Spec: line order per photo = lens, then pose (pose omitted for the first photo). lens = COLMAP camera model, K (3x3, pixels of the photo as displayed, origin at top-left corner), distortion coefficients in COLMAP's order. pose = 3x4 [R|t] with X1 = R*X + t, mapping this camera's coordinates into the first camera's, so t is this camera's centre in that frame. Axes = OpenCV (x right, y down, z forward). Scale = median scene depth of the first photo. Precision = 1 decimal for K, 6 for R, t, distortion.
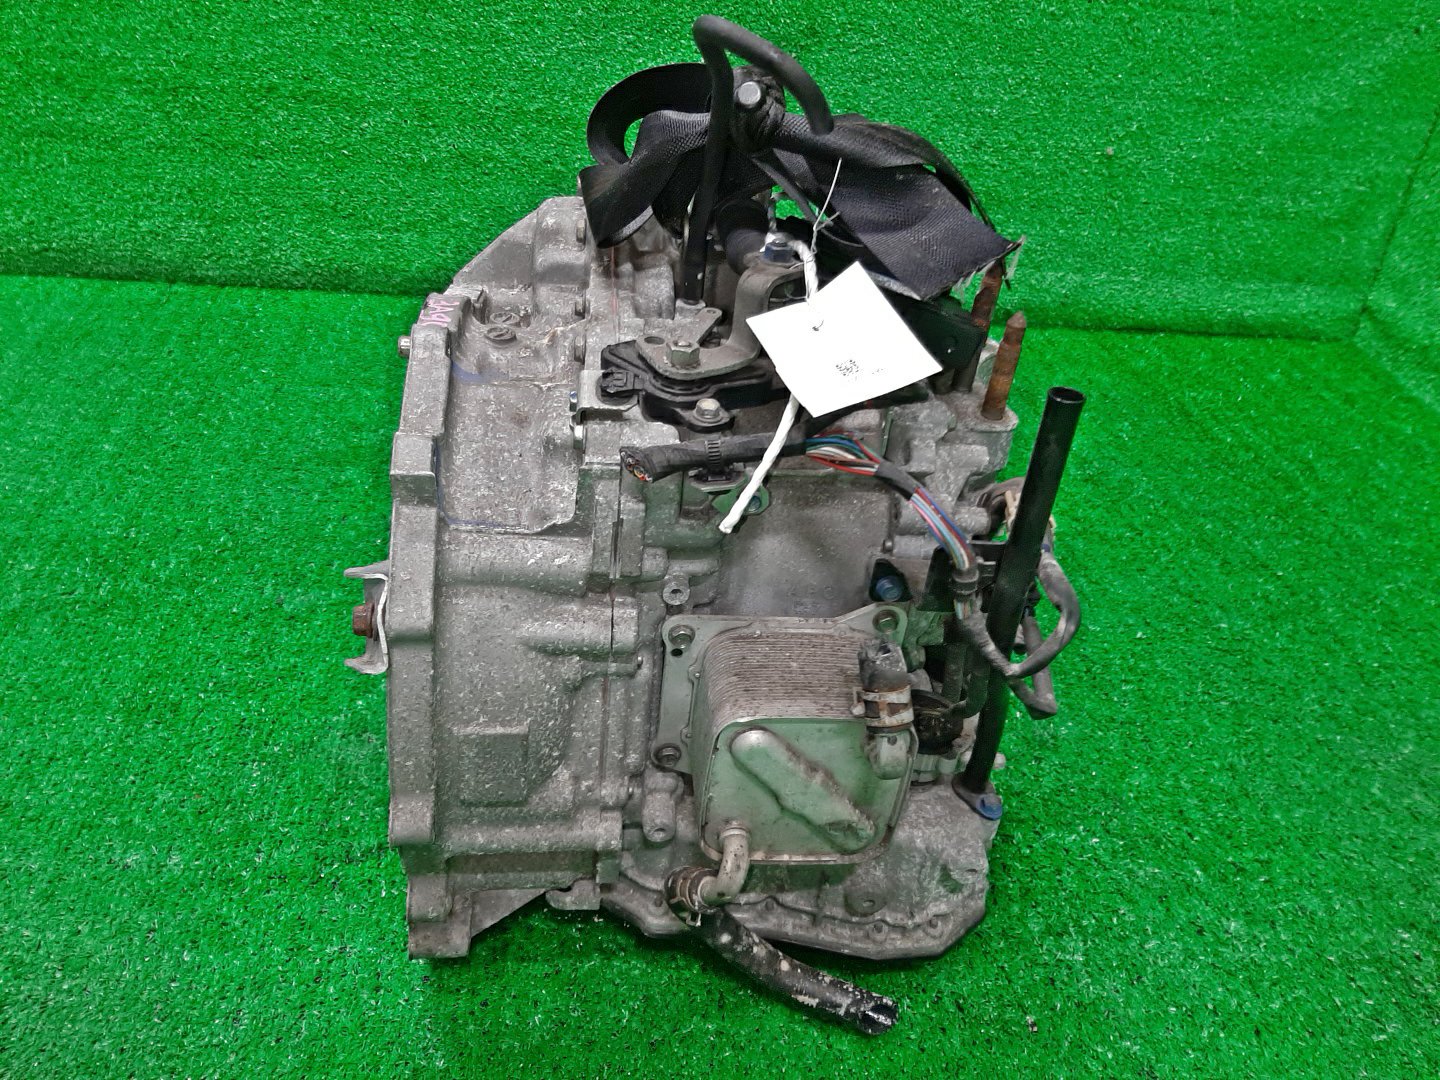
lens RADIAL K [[1097.7, 0, 720.0], [0, 1097.7, 540.0], [0, 0, 1]] dist [0.036591, -0.063377]
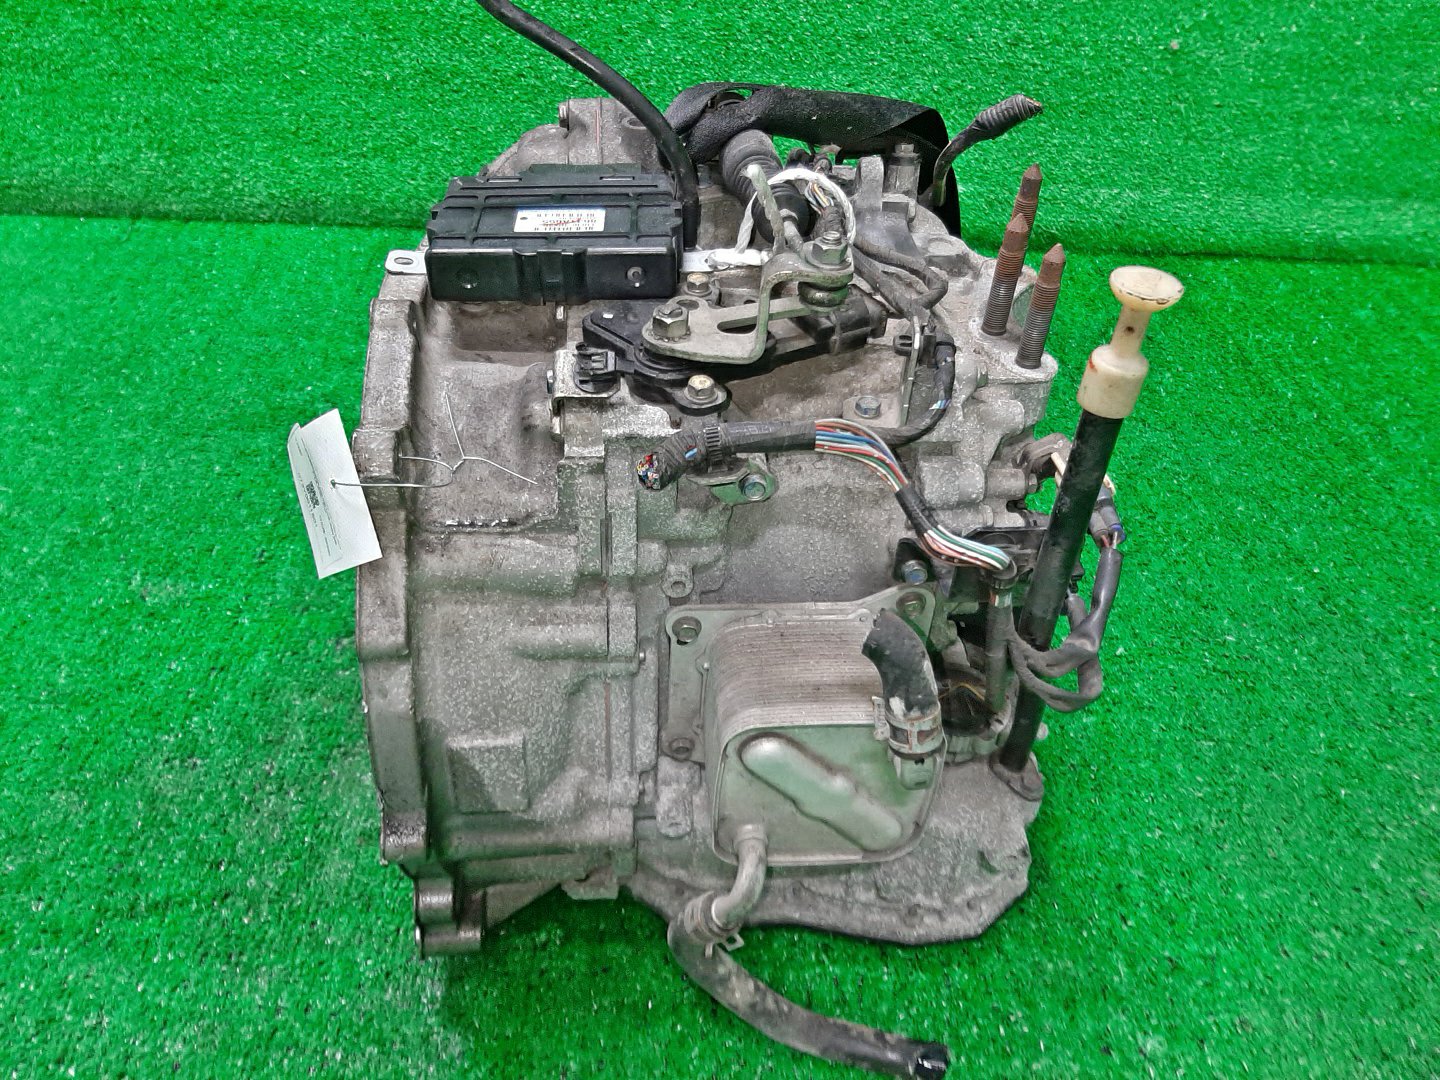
lens RADIAL K [[1106.6, 0, 720.0], [0, 1106.6, 540.0], [0, 0, 1]] dist [0.006499, -0.032372]
pose [[0.993412, 0.021533, -0.112559, 0.118903], [-0.010963, 0.995541, 0.093693, -0.052993], [0.114074, -0.091842, 0.989218, 0.091259]]
